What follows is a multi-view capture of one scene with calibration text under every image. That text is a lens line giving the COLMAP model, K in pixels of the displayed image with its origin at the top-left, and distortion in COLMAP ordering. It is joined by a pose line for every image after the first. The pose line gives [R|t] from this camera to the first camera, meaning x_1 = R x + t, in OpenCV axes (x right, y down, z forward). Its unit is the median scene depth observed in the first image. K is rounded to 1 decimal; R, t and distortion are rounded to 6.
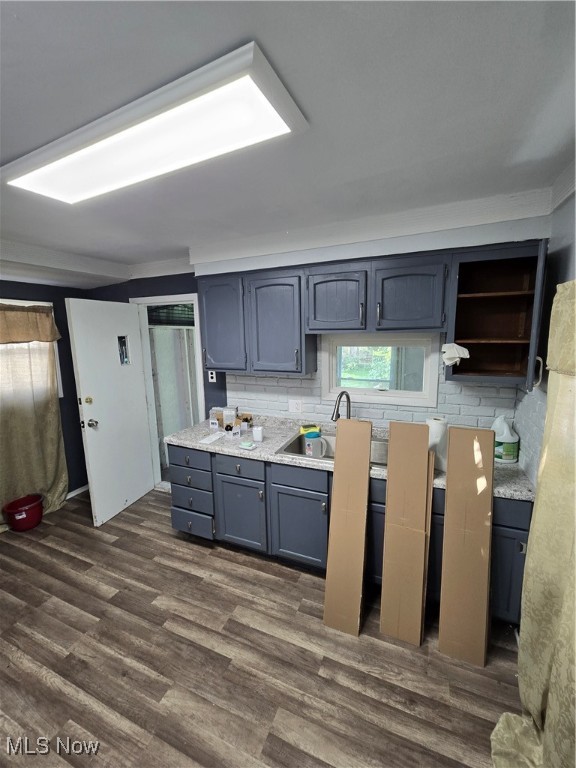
lens RADIAL K [[317.3, 0, 286.3], [0, 317.3, 383.1], [0, 0, 1]] dist [0.000810, -0.000378]
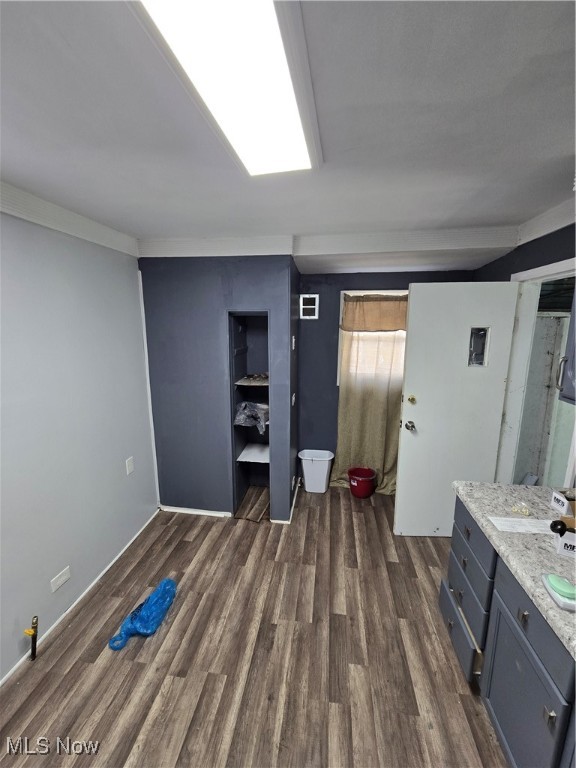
lens RADIAL K [[317.3, 0, 285.2], [0, 317.3, 385.9], [0, 0, 1]] dist [0.000810, -0.000378]
pose [[0.256576, 0.202732, -0.945023, 0.144541], [-0.157800, 0.973422, 0.165981, -0.095310], [0.953555, 0.106538, 0.281748, 0.524934]]
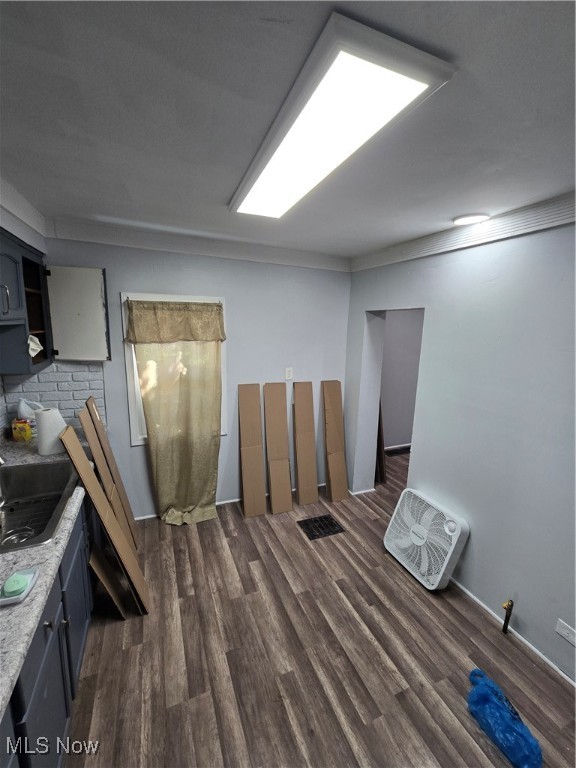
lens RADIAL K [[317.3, 0, 285.4], [0, 317.3, 380.8], [0, 0, 1]] dist [0.000810, -0.000378]
pose [[-0.719161, -0.126378, 0.683254, -0.704194], [0.095202, 0.956126, 0.277055, -0.169503], [-0.688291, 0.264294, -0.675577, 1.050667]]
